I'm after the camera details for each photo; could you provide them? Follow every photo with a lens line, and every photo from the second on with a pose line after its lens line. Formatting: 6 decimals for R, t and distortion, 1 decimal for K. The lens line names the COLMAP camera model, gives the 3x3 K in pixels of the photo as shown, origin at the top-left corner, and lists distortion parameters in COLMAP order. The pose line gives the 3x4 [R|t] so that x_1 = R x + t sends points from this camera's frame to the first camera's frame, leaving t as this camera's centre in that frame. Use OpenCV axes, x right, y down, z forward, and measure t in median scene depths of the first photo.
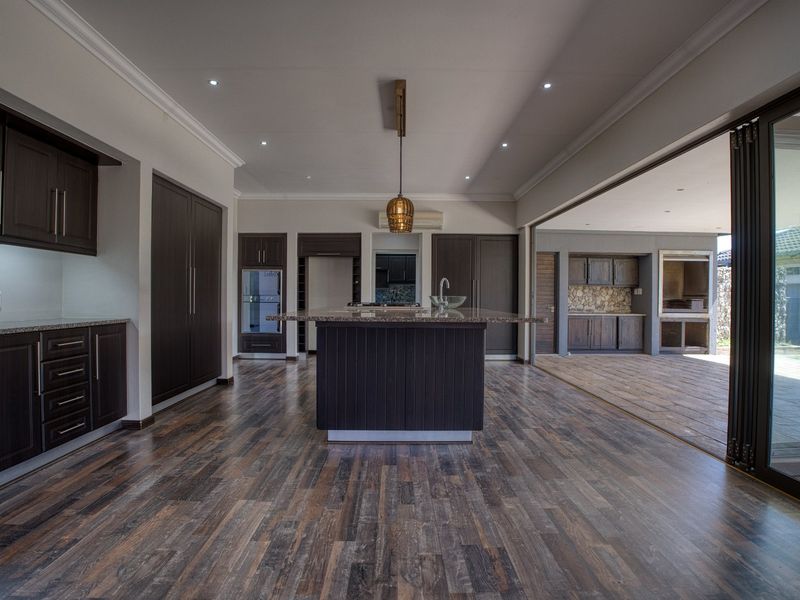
lens RADIAL K [[396.9, 0, 398.7], [0, 396.9, 298.2], [0, 0, 1]] dist [-0.068190, 0.015363]
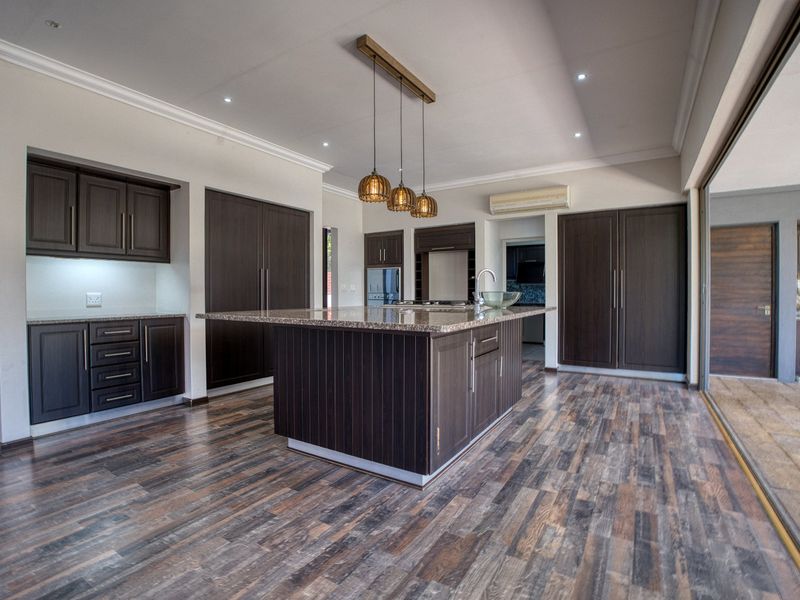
lens RADIAL K [[396.9, 0, 398.7], [0, 396.9, 298.2], [0, 0, 1]] dist [-0.068190, 0.015363]
pose [[0.840948, -0.002412, -0.541111, 0.488675], [0.006518, 0.999963, 0.005673, 0.001151], [0.541077, -0.008298, 0.840932, 0.313228]]
